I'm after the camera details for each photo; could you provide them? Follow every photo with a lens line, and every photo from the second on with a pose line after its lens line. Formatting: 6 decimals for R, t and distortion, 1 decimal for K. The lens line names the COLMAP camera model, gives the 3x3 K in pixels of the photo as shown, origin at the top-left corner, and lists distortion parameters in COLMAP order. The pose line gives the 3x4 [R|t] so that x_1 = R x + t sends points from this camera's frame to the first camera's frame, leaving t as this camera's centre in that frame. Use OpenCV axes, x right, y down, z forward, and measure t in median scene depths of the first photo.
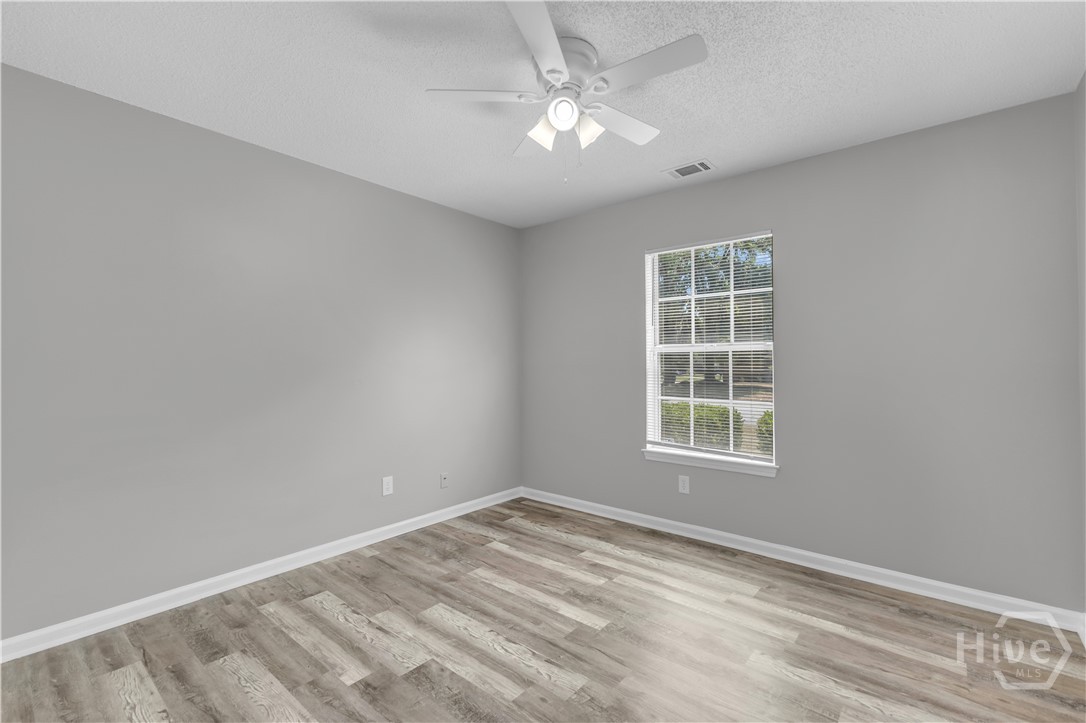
lens RADIAL K [[475.2, 0, 548.1], [0, 475.2, 359.8], [0, 0, 1]] dist [-0.010398, 0.000224]
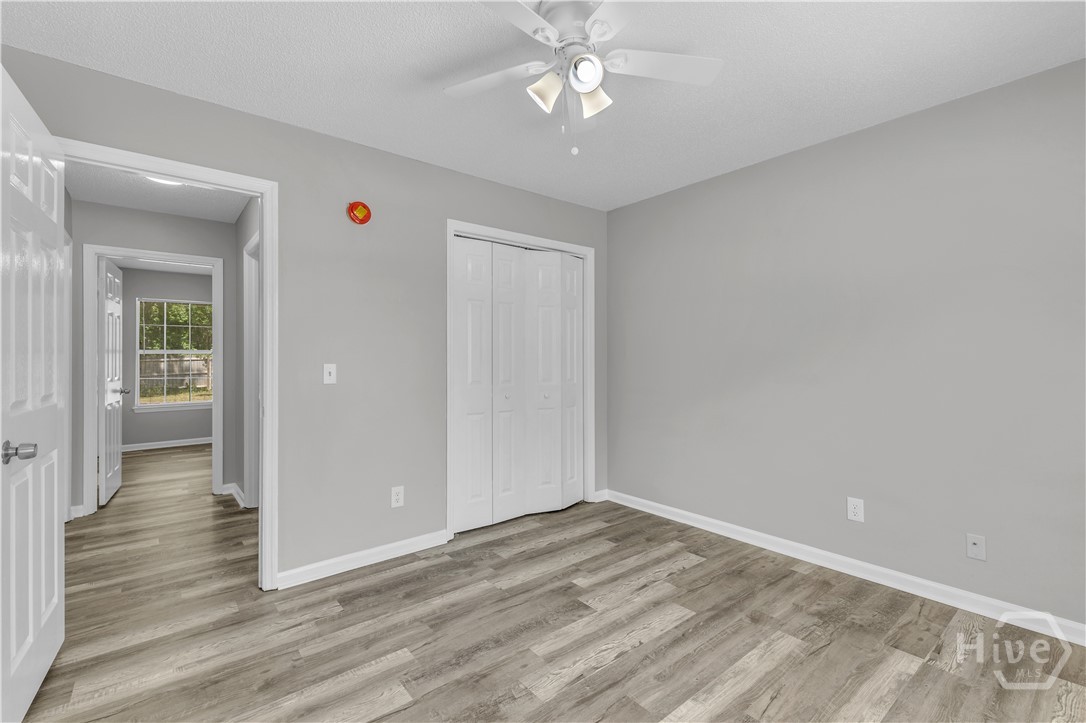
lens RADIAL K [[475.2, 0, 544.4], [0, 475.2, 364.6], [0, 0, 1]] dist [-0.010398, 0.000224]
pose [[-0.185352, 0.024128, -0.982376, 0.721167], [0.006481, 0.999707, 0.023331, 0.002661], [0.982651, -0.002042, -0.185454, 0.873918]]
